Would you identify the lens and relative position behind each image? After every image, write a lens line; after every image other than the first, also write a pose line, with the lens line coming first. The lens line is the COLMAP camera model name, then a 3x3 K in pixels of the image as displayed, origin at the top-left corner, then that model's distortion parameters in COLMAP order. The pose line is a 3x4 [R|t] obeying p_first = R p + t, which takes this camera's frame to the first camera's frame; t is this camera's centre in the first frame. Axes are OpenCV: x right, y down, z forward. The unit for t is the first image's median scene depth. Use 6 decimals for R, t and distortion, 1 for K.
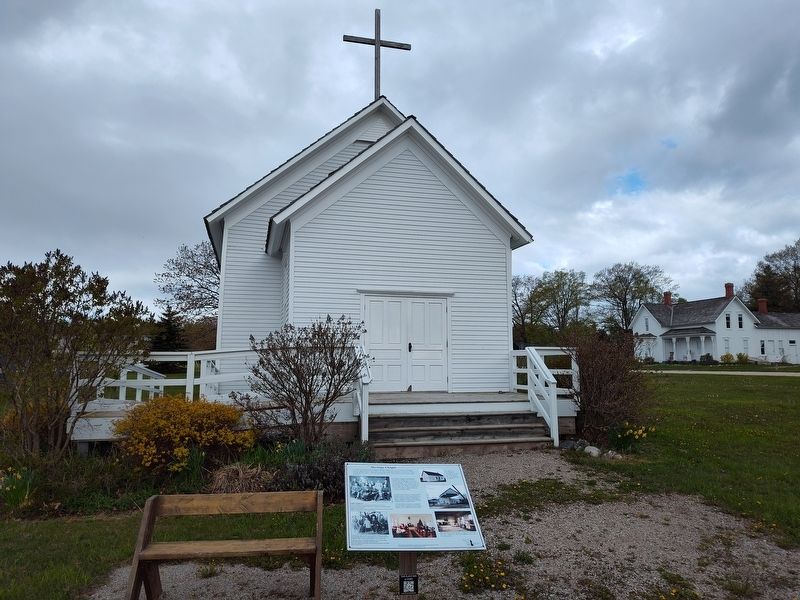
lens RADIAL K [[552.6, 0, 398.7], [0, 552.6, 299.6], [0, 0, 1]] dist [0.019993, -0.011480]
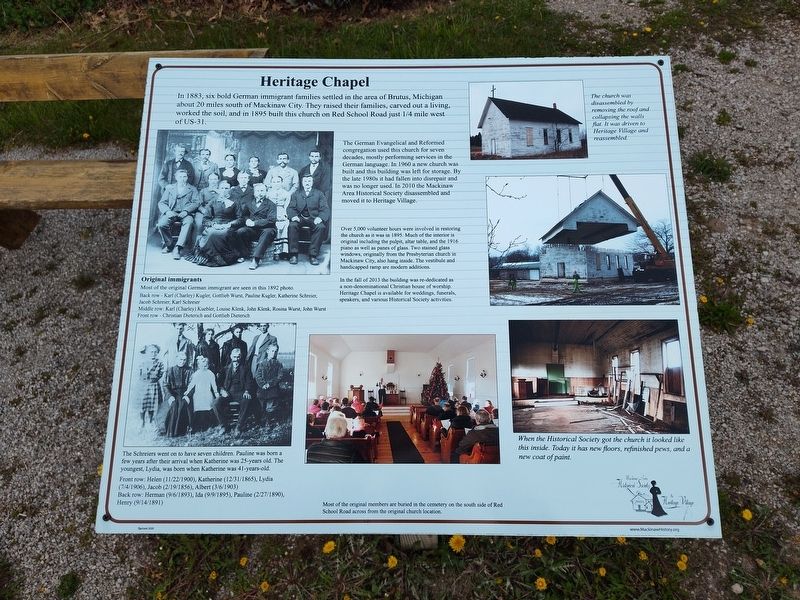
lens RADIAL K [[552.6, 0, 396.4], [0, 552.6, 297.8], [0, 0, 1]] dist [0.019993, -0.011480]
pose [[0.983863, 0.088168, -0.155689, 0.053072], [0.068387, 0.618776, 0.782585, 0.195618], [0.165336, -0.780604, 0.602761, 0.860672]]
